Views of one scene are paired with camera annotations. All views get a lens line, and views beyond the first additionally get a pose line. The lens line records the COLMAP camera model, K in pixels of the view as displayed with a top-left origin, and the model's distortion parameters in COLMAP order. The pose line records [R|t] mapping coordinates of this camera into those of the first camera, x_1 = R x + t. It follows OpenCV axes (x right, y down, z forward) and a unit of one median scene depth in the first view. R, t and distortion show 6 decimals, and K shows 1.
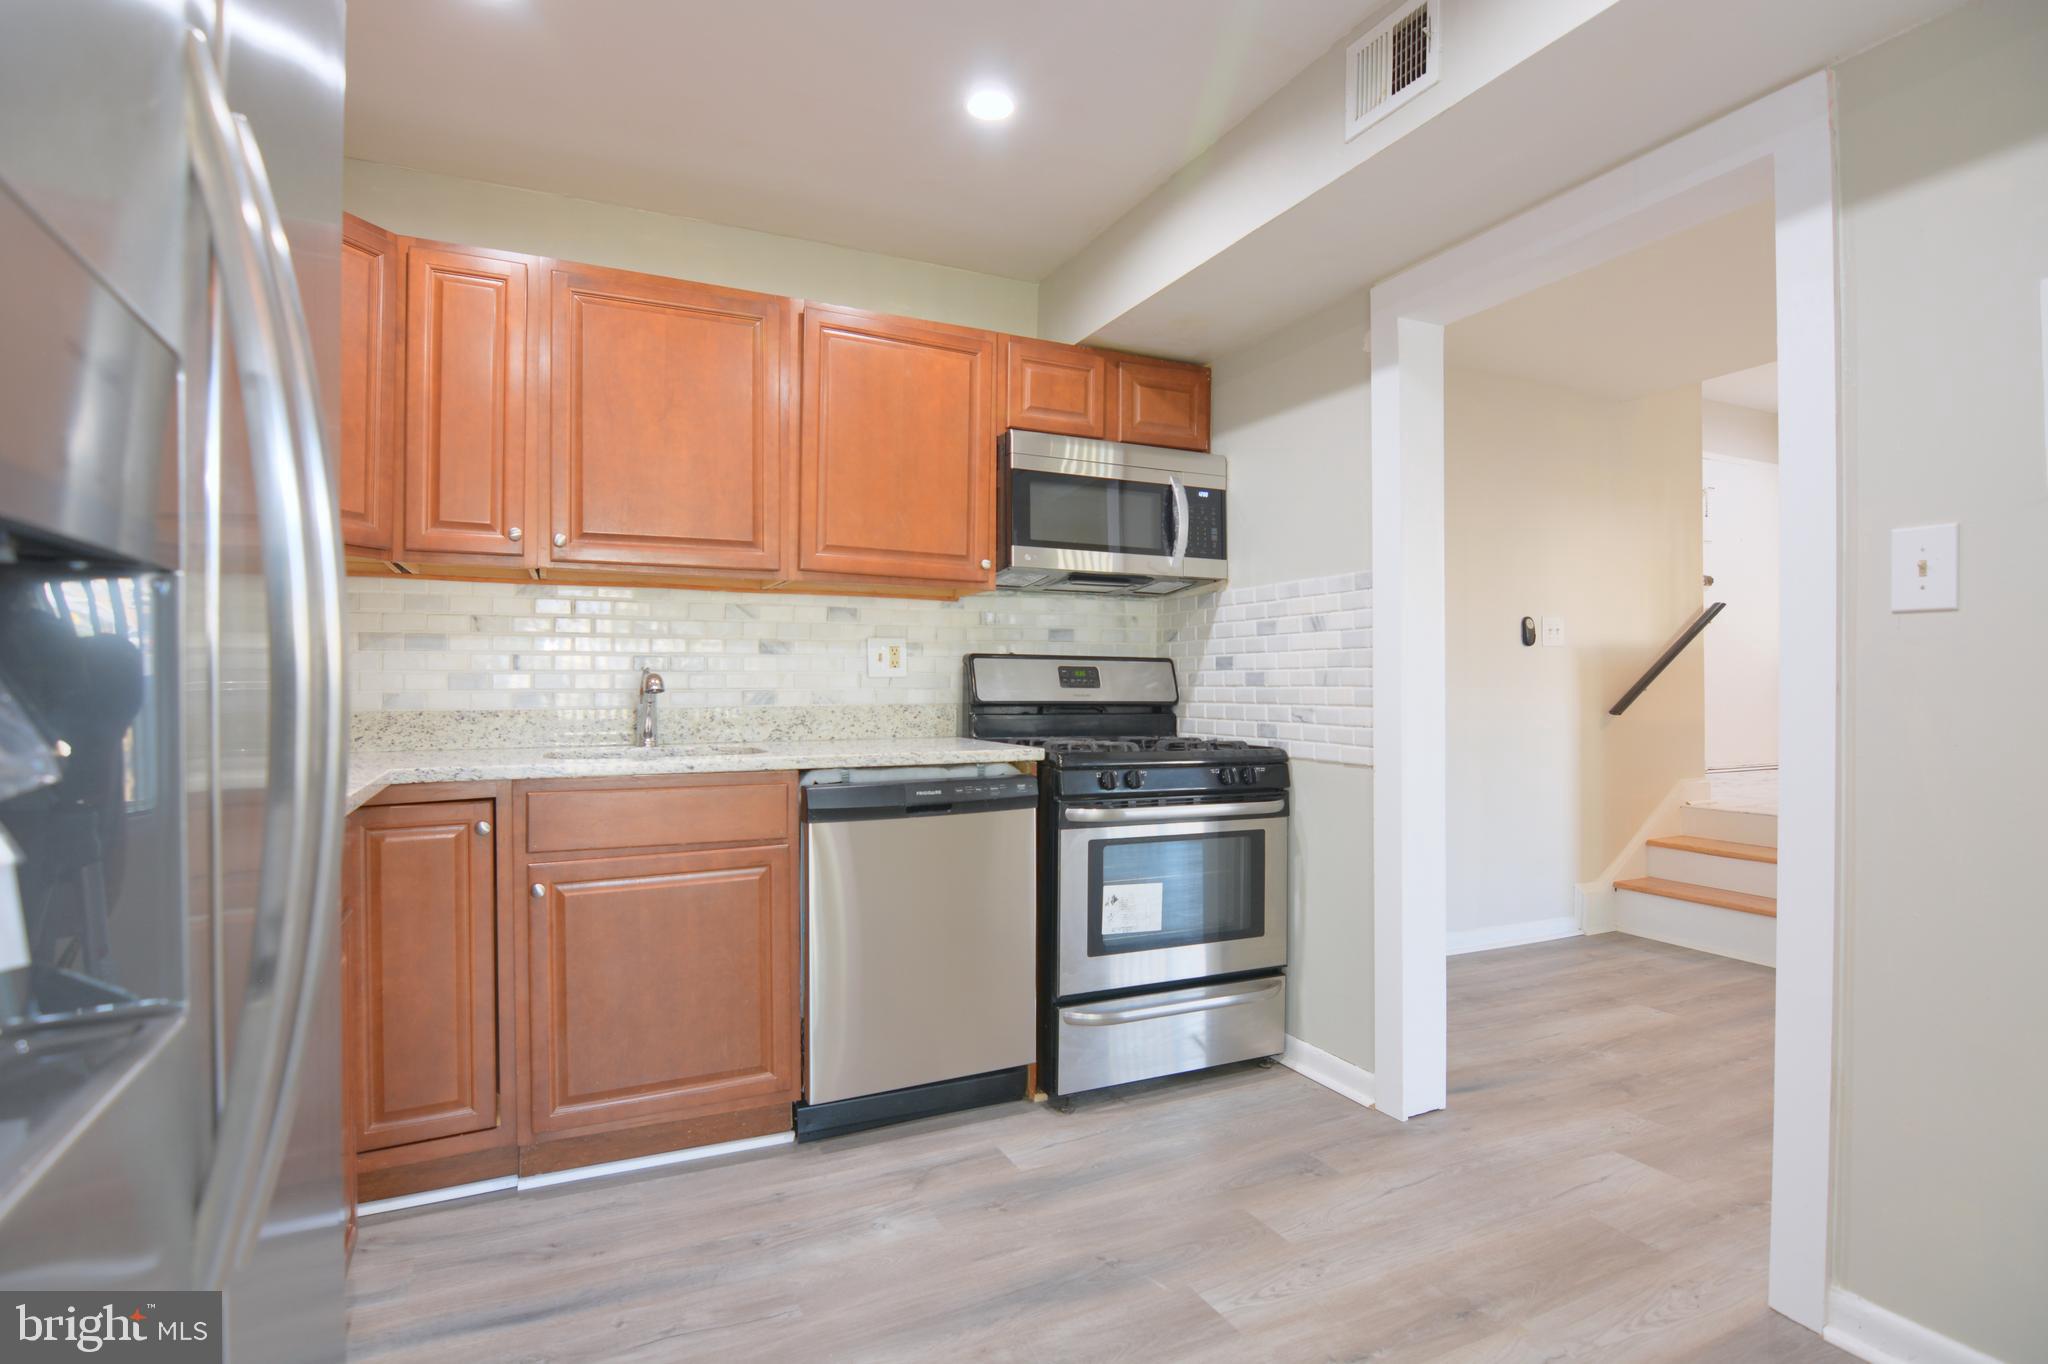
lens RADIAL K [[997.0, 0, 1010.9], [0, 997.0, 683.9], [0, 0, 1]] dist [-0.008957, -0.009204]
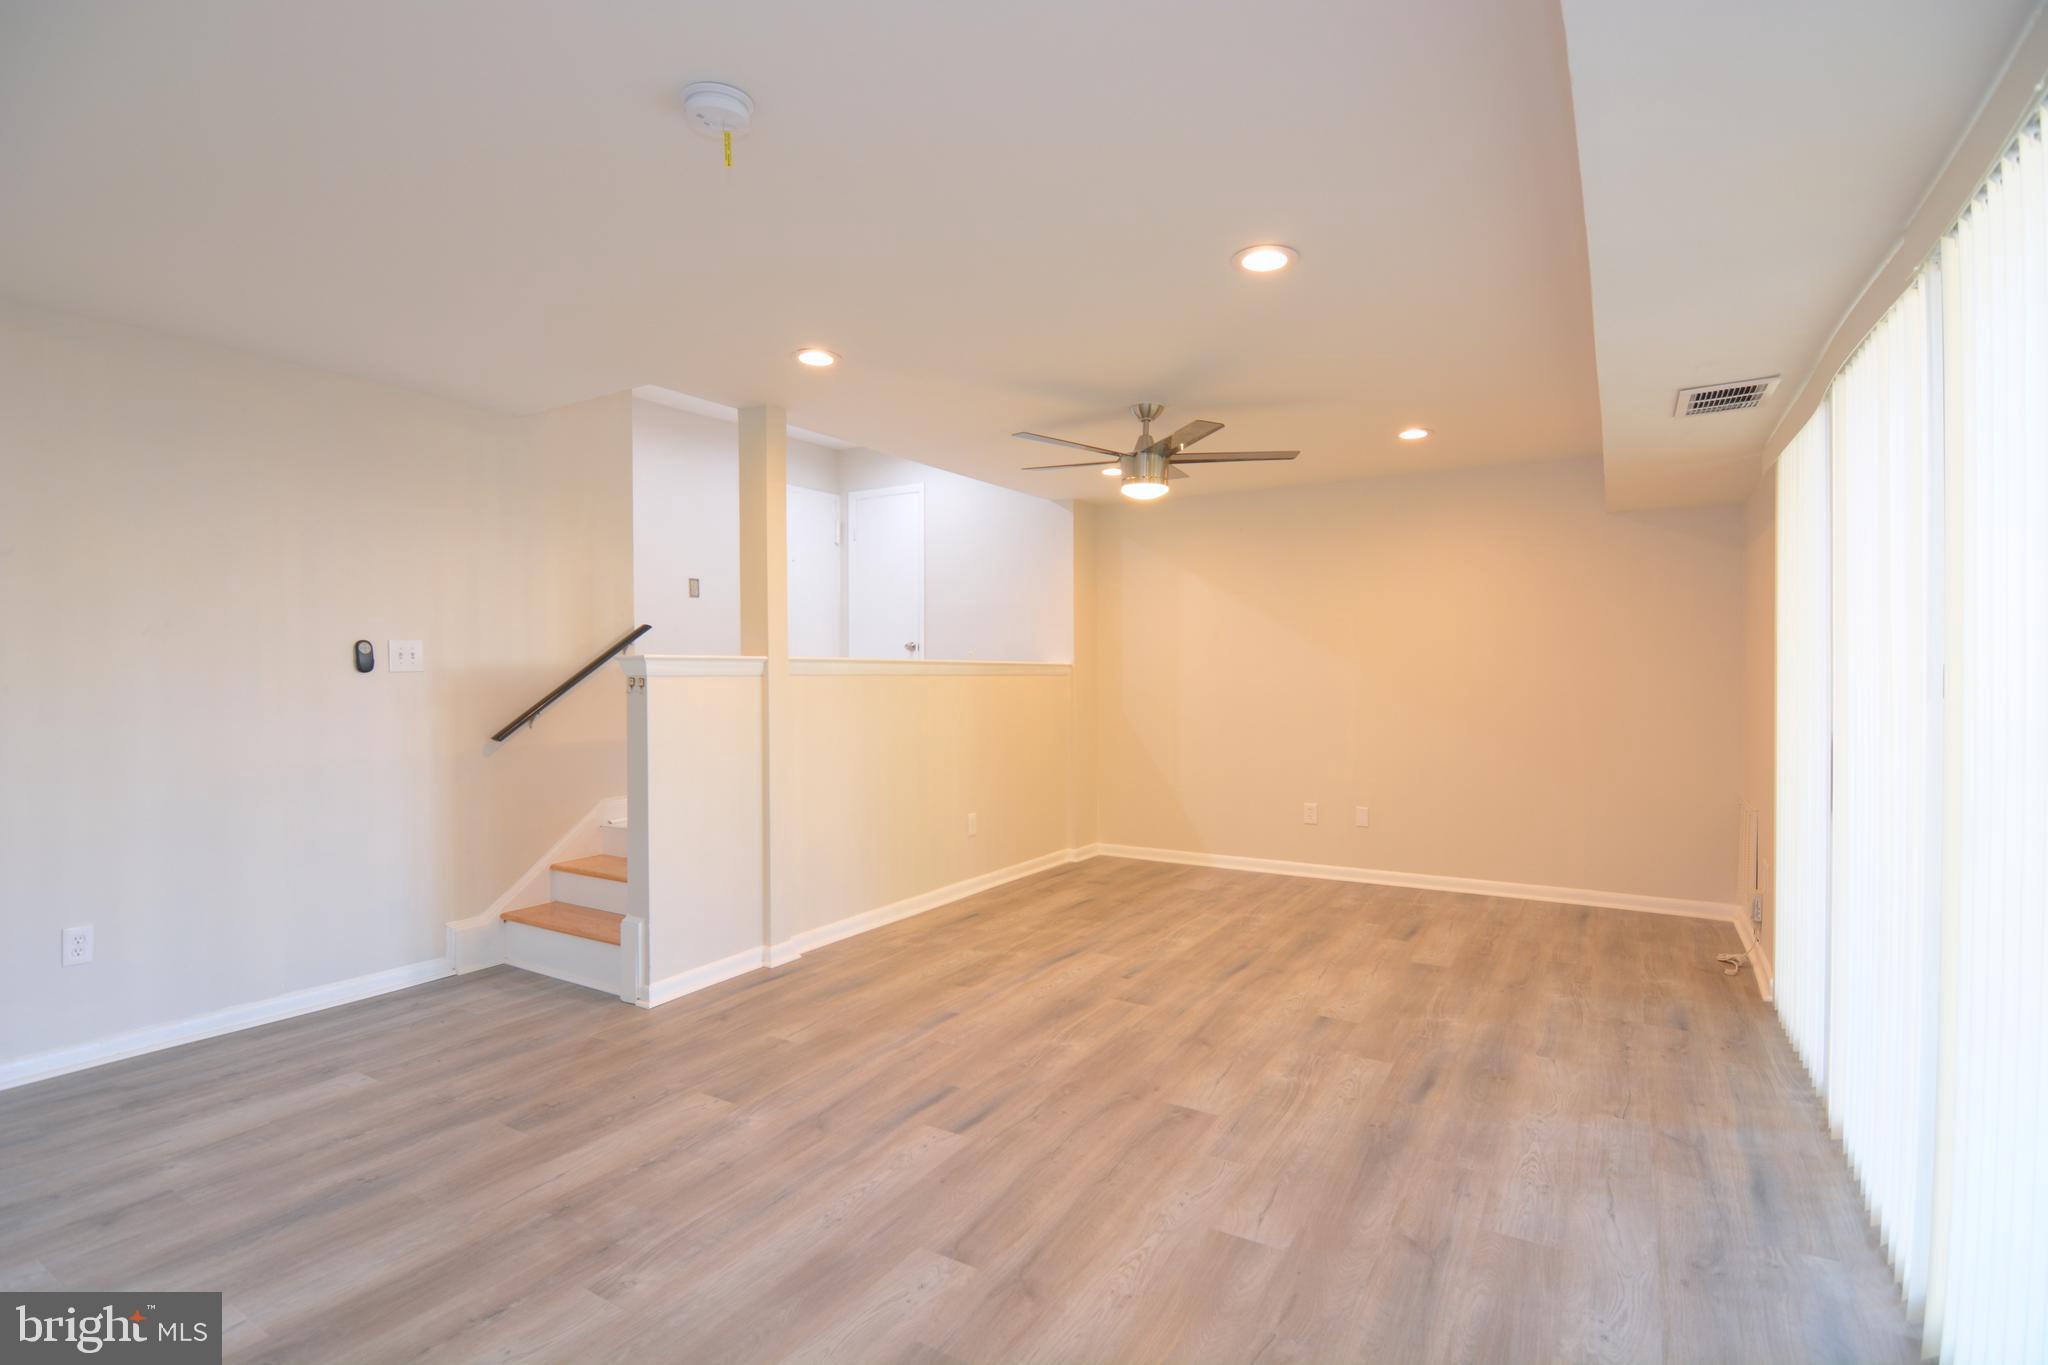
lens RADIAL K [[997.0, 0, 1027.2], [0, 997.0, 674.4], [0, 0, 1]] dist [-0.008957, -0.009204]
pose [[0.825036, -0.008759, 0.565012, 0.822317], [0.002755, 0.999930, 0.011479, -0.073381], [-0.565073, -0.007914, 0.825003, -0.146403]]
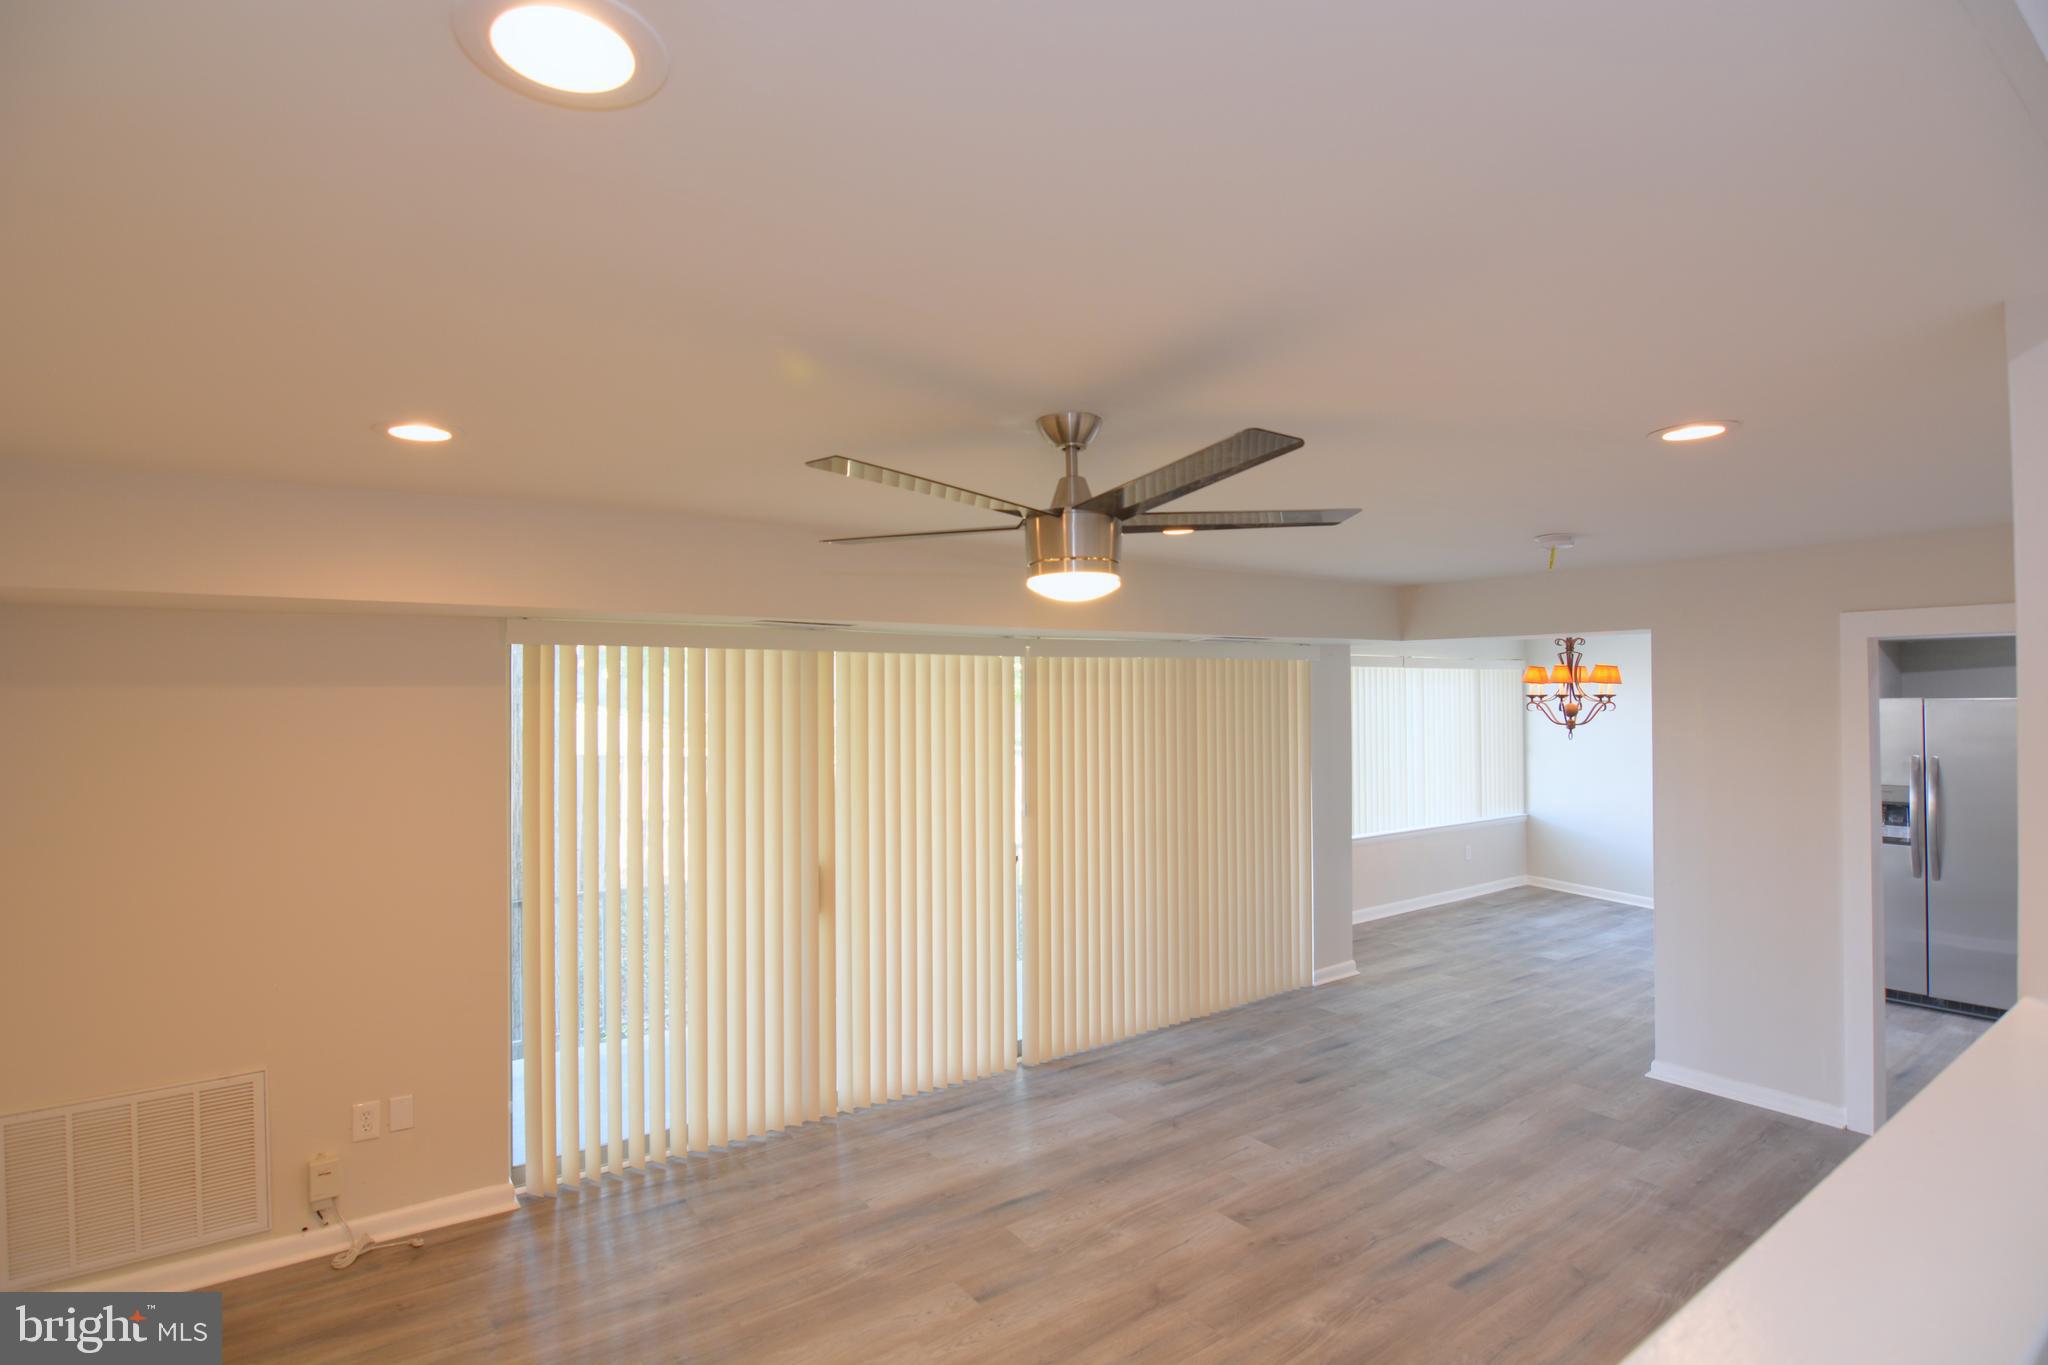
lens RADIAL K [[997.0, 0, 1013.4], [0, 997.0, 681.5], [0, 0, 1]] dist [-0.008957, -0.009204]
pose [[-0.983101, 0.002743, -0.183046, 2.114362], [0.006229, 0.999810, -0.018473, -0.264763], [0.182960, -0.019301, -0.982931, 1.904184]]
